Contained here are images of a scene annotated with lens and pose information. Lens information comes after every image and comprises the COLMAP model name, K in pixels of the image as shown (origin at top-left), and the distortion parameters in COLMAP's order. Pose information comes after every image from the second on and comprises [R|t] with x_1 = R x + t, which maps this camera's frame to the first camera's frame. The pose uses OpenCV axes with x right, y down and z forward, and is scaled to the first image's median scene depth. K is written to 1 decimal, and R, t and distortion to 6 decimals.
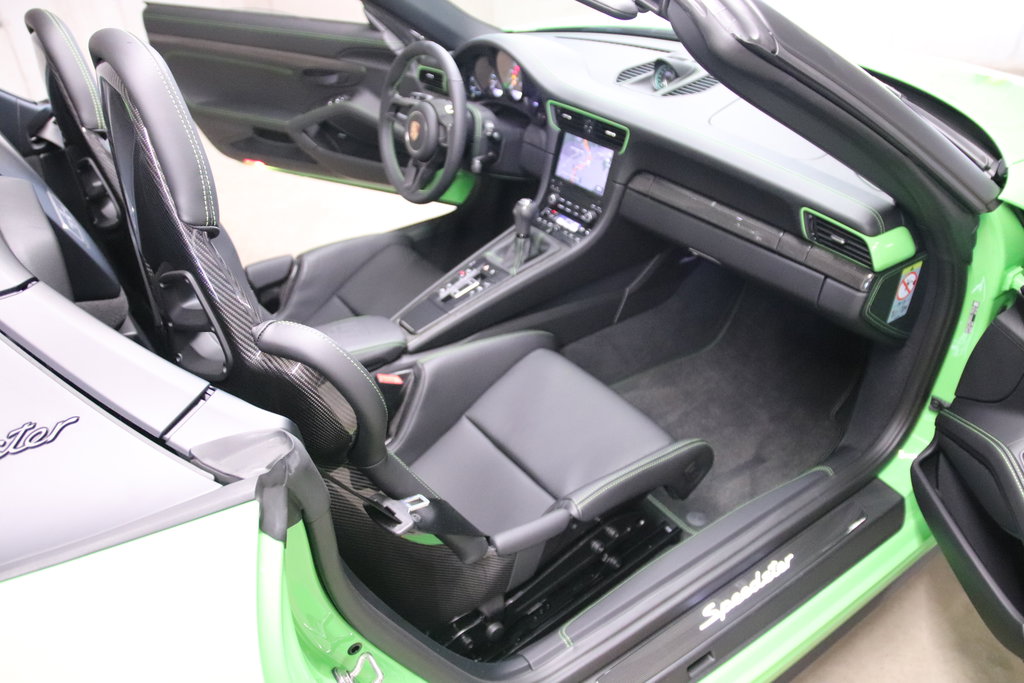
lens RADIAL K [[825.4, 0, 517.4], [0, 825.4, 339.2], [0, 0, 1]] dist [-0.062725, 0.004528]
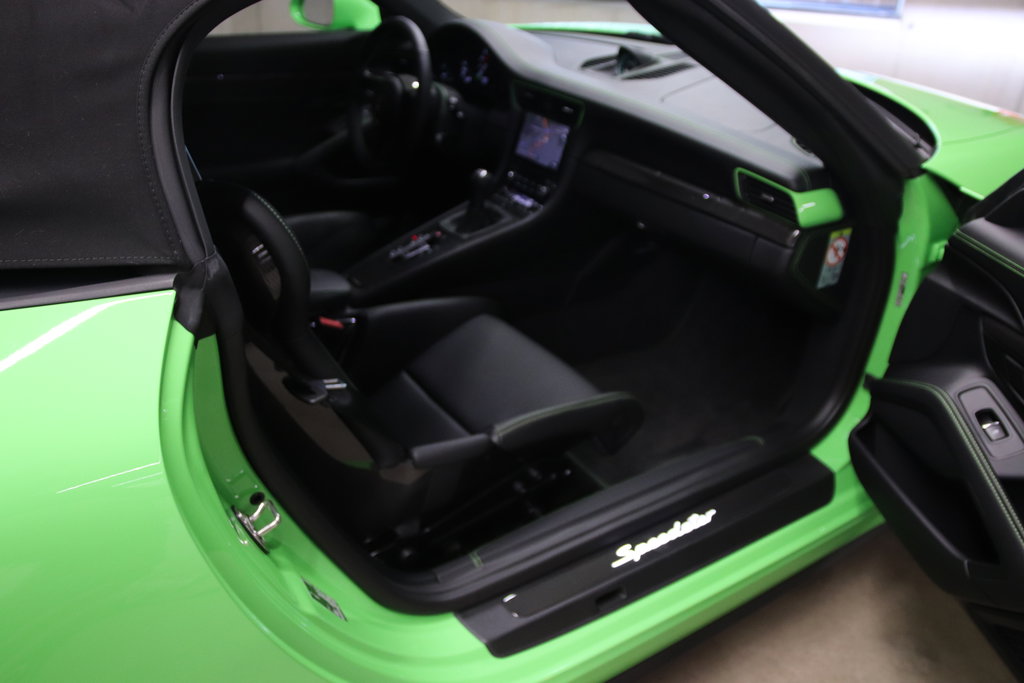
lens RADIAL K [[898.1, 0, 512.0], [0, 898.1, 341.5], [0, 0, 1]] dist [-0.091906, 0.110886]
pose [[0.997534, 0.070076, 0.003895, 0.071012], [-0.069364, 0.992817, -0.097484, 0.181292], [-0.010699, 0.096974, 0.995229, -0.101502]]
